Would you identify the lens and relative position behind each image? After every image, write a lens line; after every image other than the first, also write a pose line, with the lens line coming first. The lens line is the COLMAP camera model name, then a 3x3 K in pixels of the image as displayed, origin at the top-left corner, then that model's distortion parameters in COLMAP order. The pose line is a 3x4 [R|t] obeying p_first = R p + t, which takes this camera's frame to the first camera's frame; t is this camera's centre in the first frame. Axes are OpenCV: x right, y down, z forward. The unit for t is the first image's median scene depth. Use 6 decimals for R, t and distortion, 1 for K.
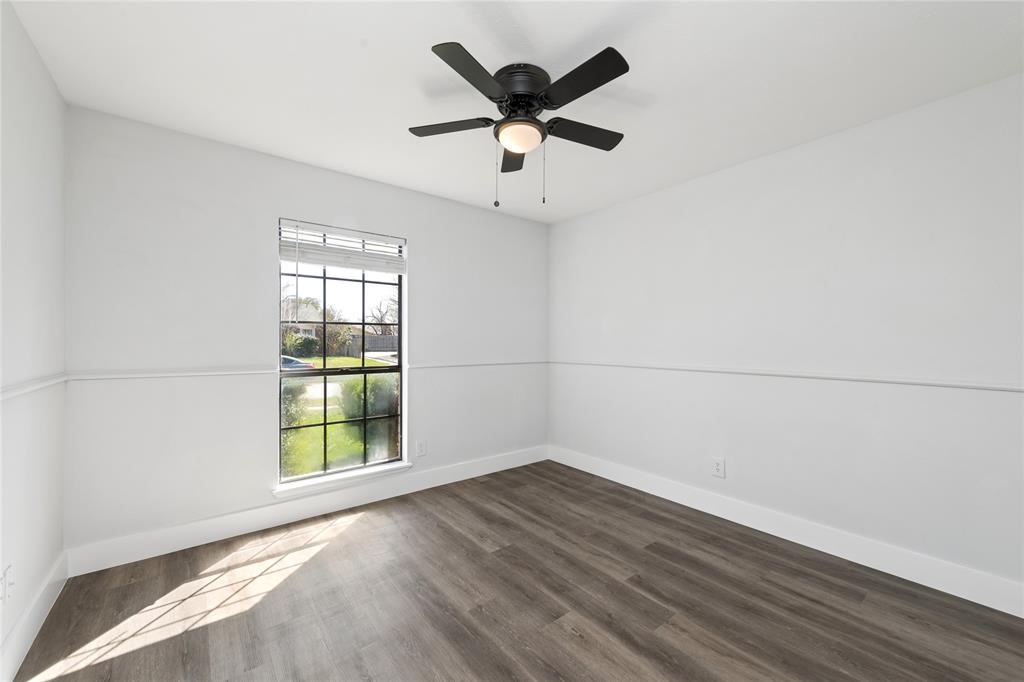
lens RADIAL K [[405.6, 0, 502.8], [0, 405.6, 343.4], [0, 0, 1]] dist [0.006575, -0.002471]
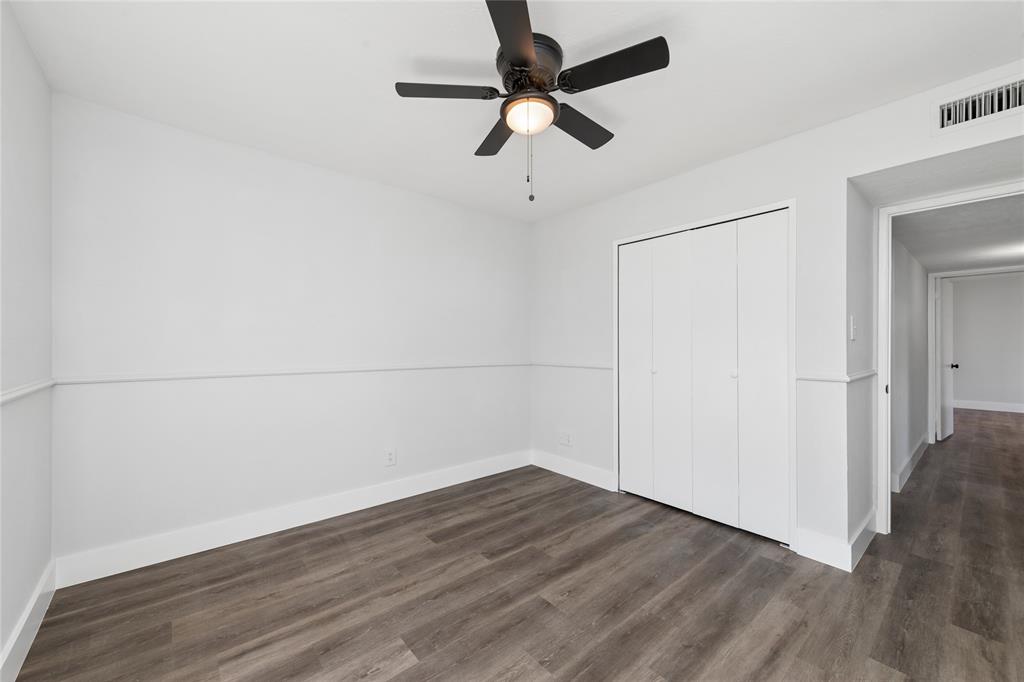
lens RADIAL K [[405.6, 0, 512.2], [0, 405.6, 340.8], [0, 0, 1]] dist [0.006575, -0.002471]
pose [[-0.054094, 0.000842, 0.998536, -0.691156], [0.002865, 0.999996, -0.000688, -0.009604], [-0.998532, 0.002823, -0.054096, 0.861318]]
